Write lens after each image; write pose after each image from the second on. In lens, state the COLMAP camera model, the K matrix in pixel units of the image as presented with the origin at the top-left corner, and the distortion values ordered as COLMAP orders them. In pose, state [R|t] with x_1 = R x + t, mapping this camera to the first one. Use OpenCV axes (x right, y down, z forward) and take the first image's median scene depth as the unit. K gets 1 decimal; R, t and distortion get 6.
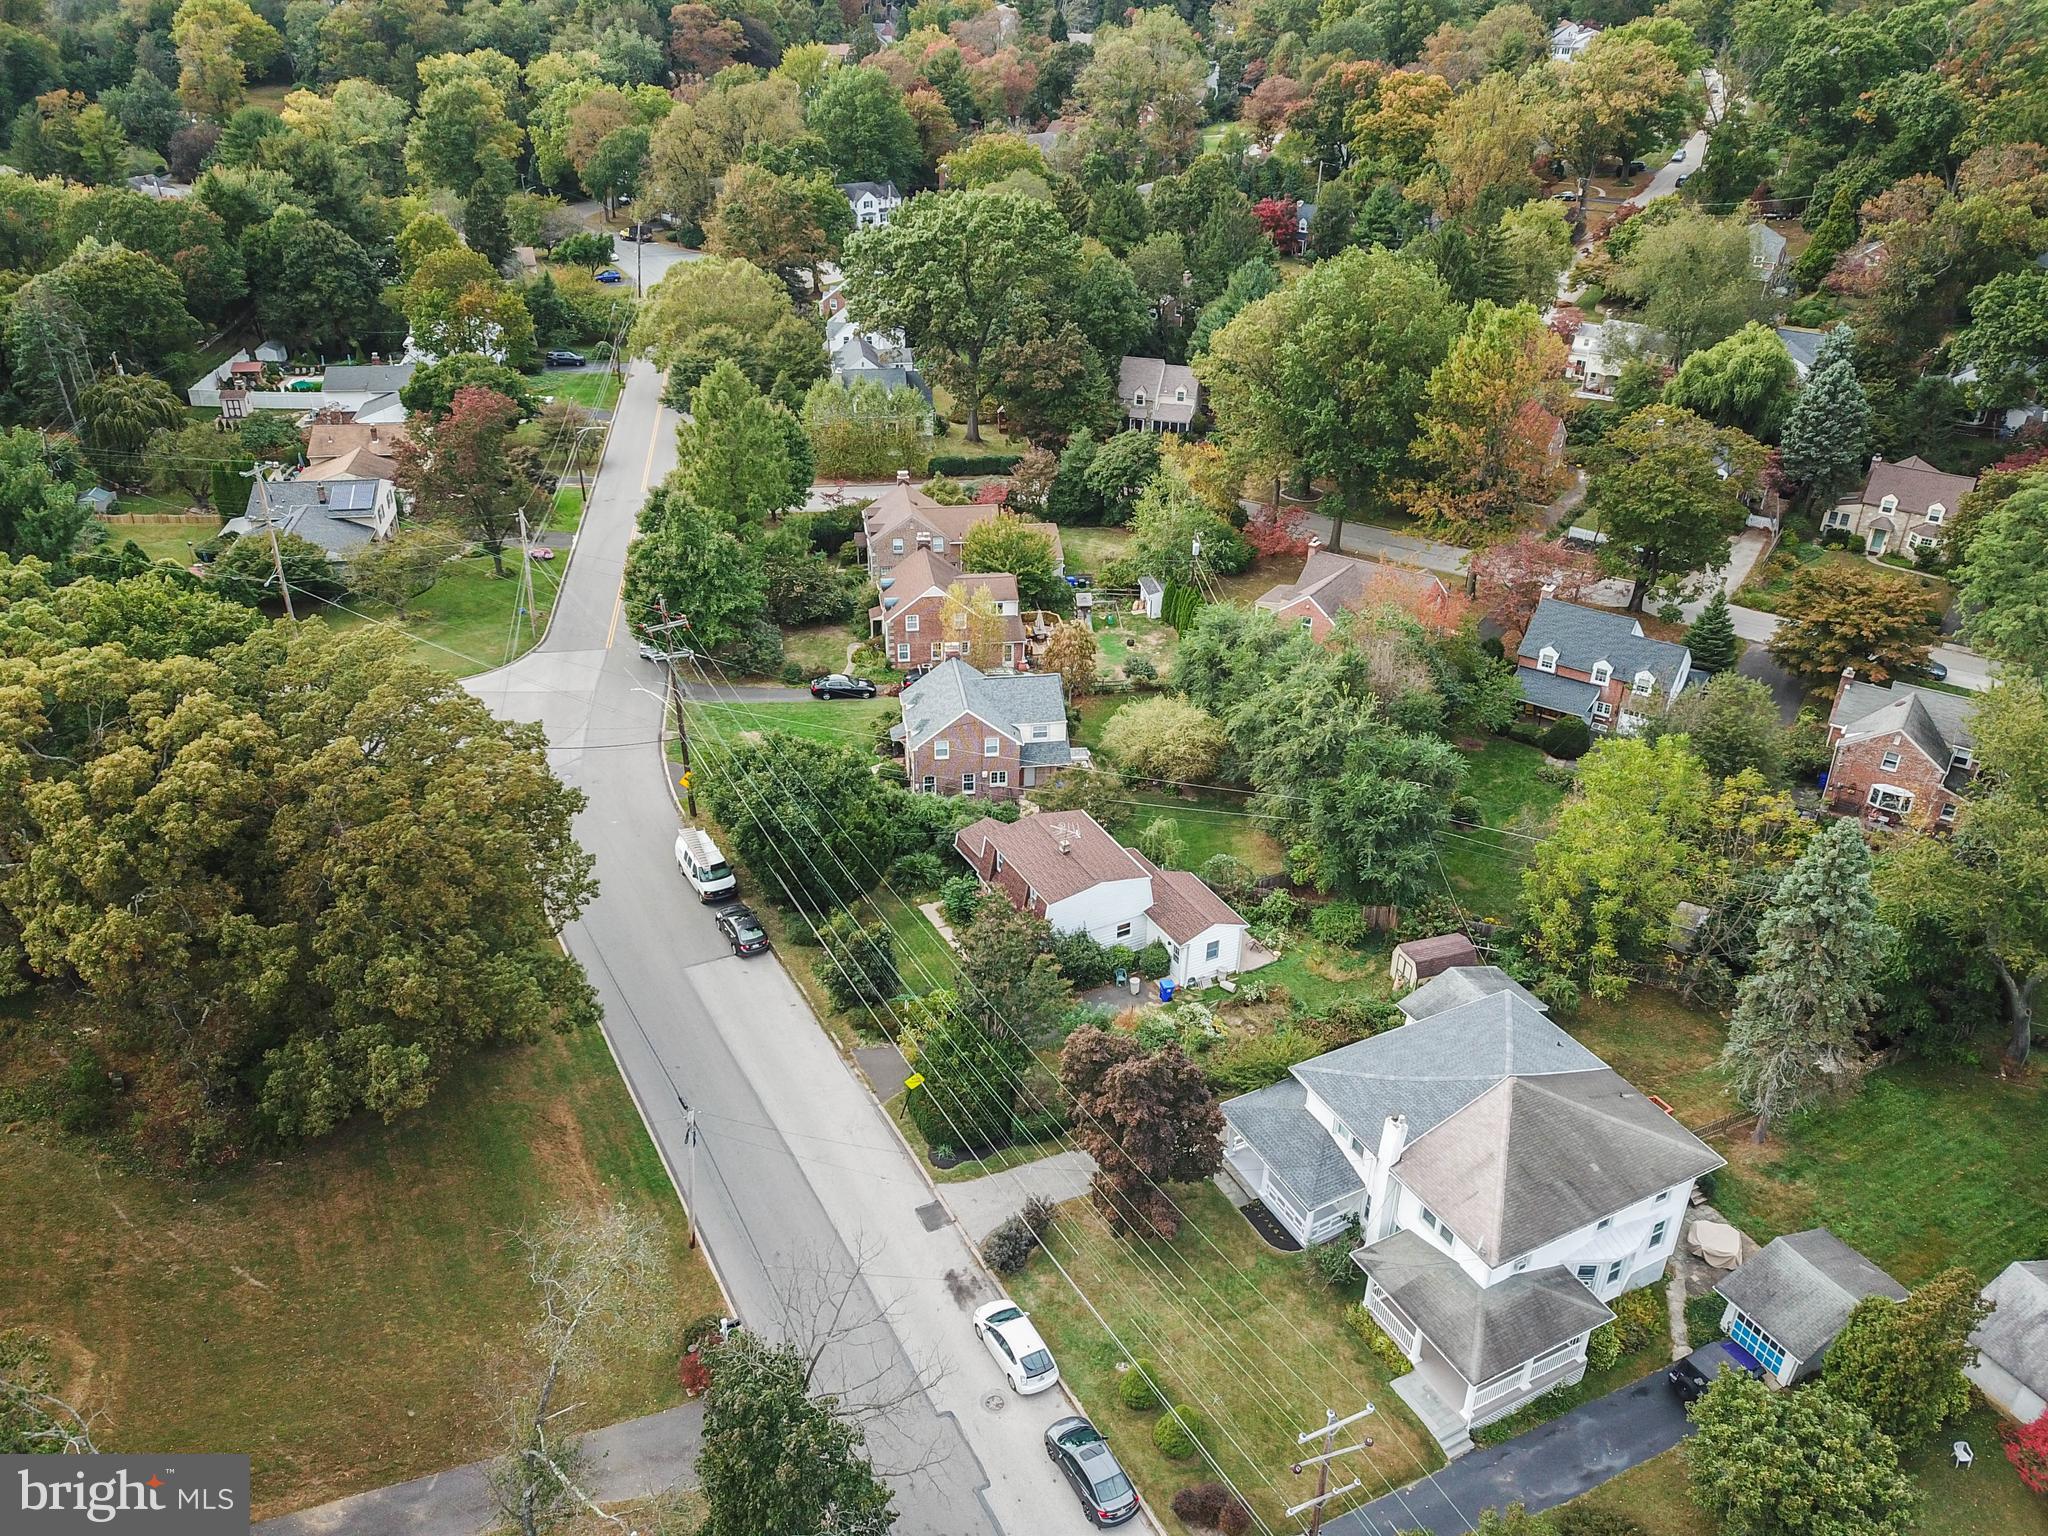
lens RADIAL K [[1569.2, 0, 1031.2], [0, 1569.2, 765.8], [0, 0, 1]] dist [0.033905, -0.015676]
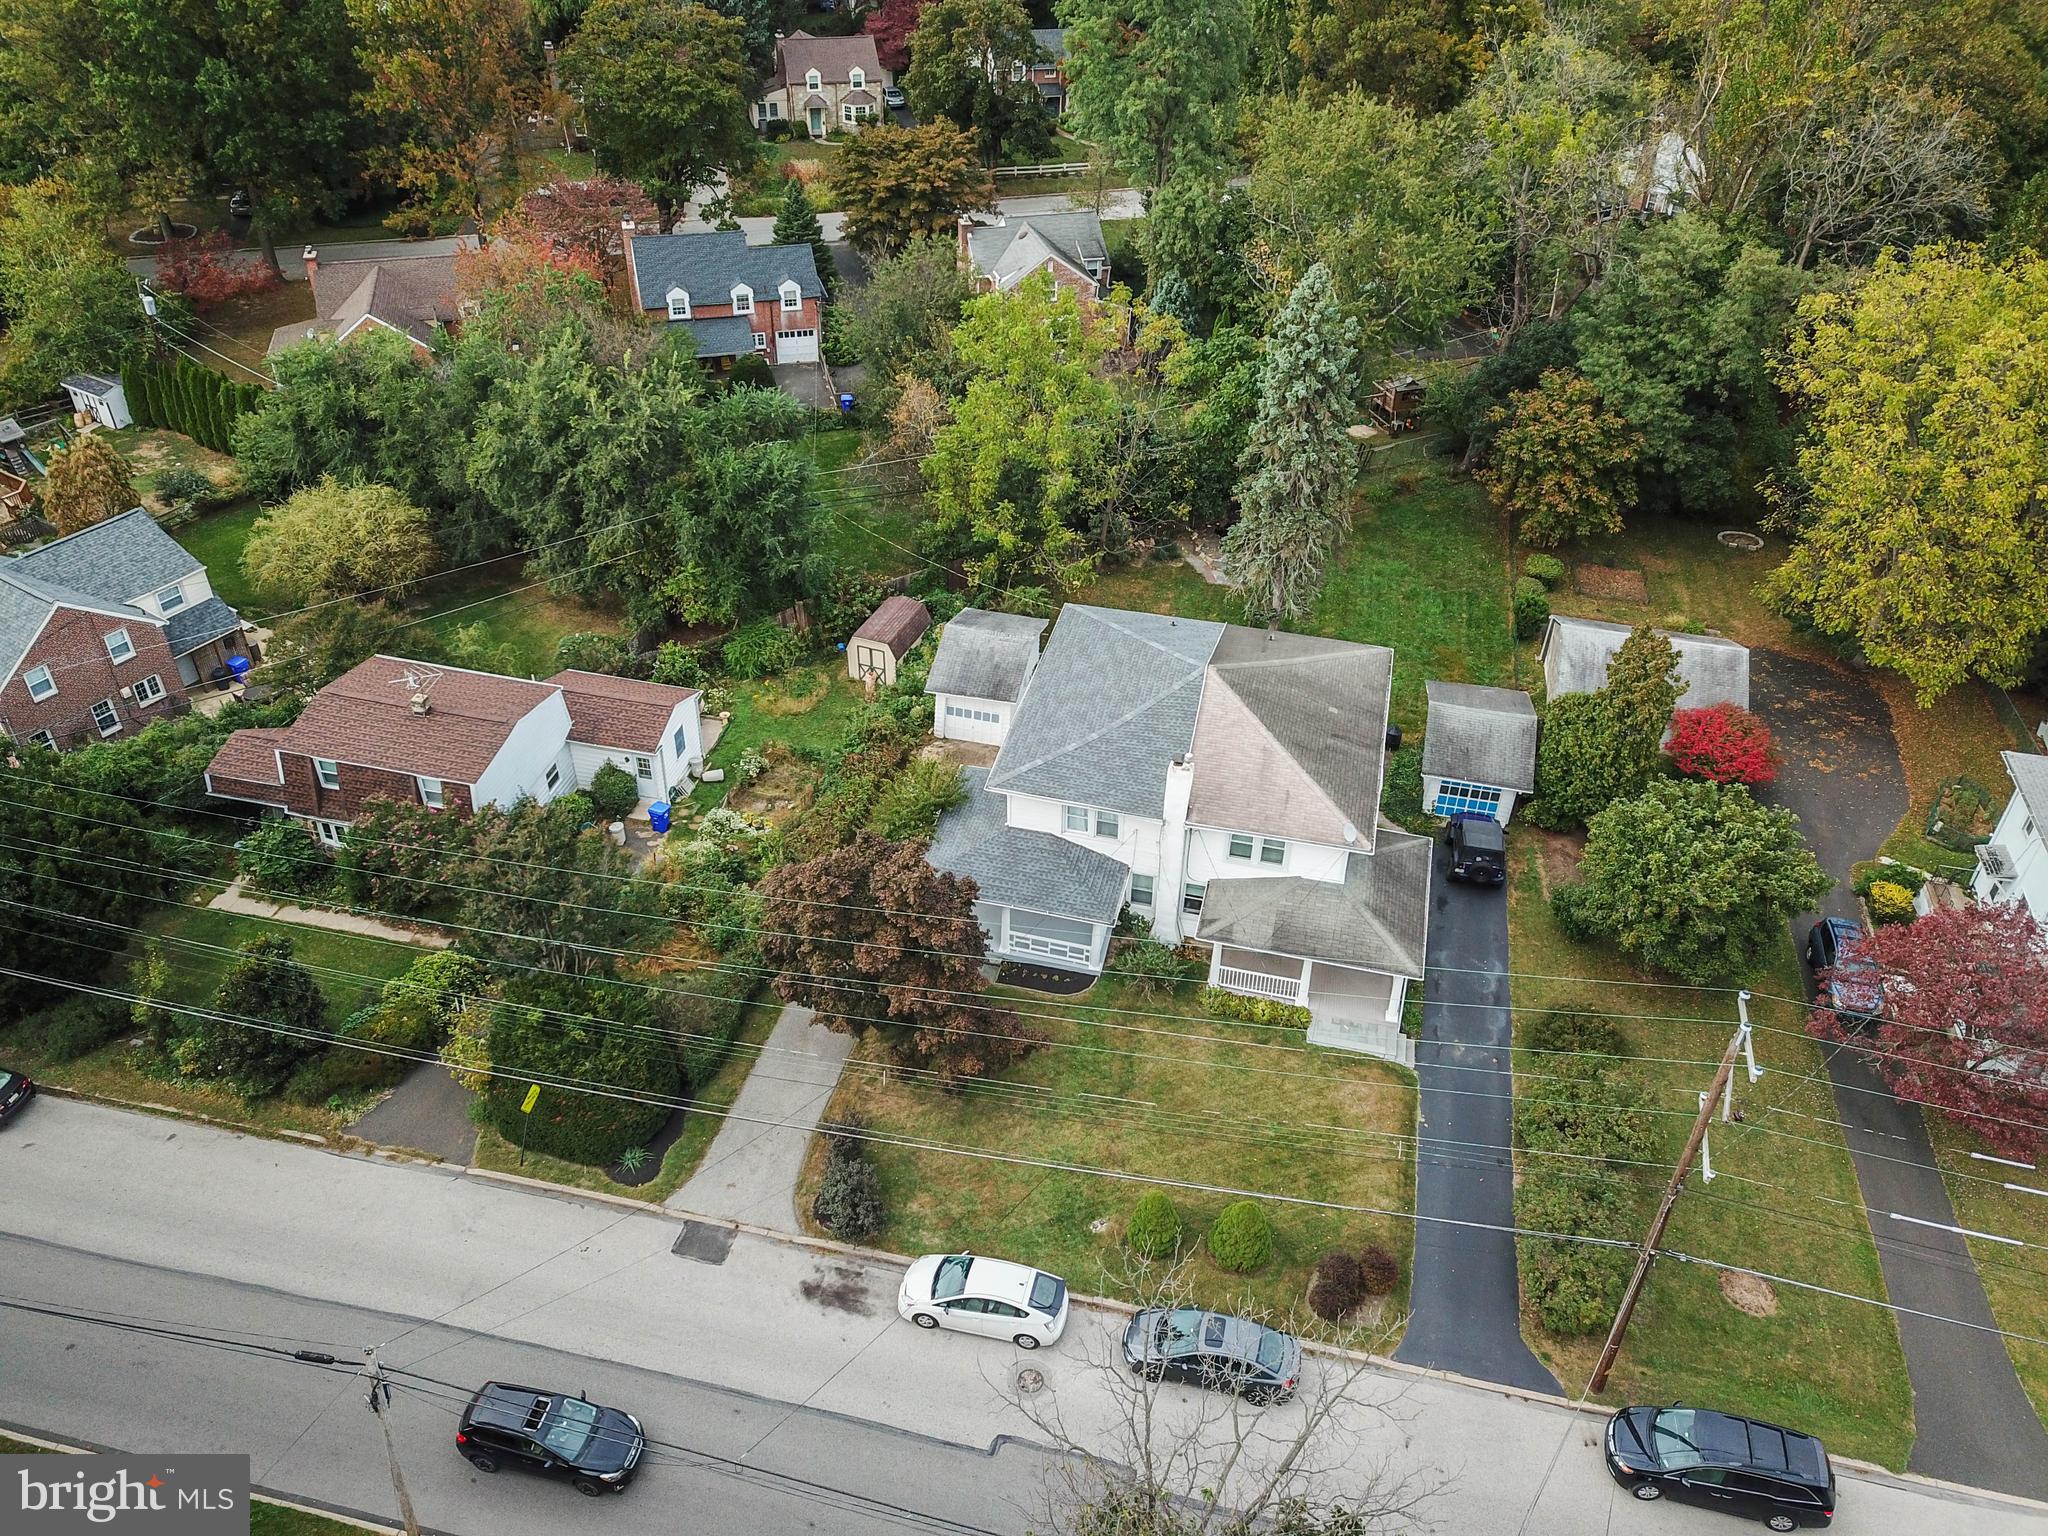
lens RADIAL K [[1569.2, 0, 1024.7], [0, 1569.2, 774.7], [0, 0, 1]] dist [0.033905, -0.015676]
pose [[0.660545, -0.451953, 0.599516, -0.222111], [0.358608, 0.891465, 0.276930, -0.013855], [-0.659607, 0.032066, 0.750926, 0.338571]]
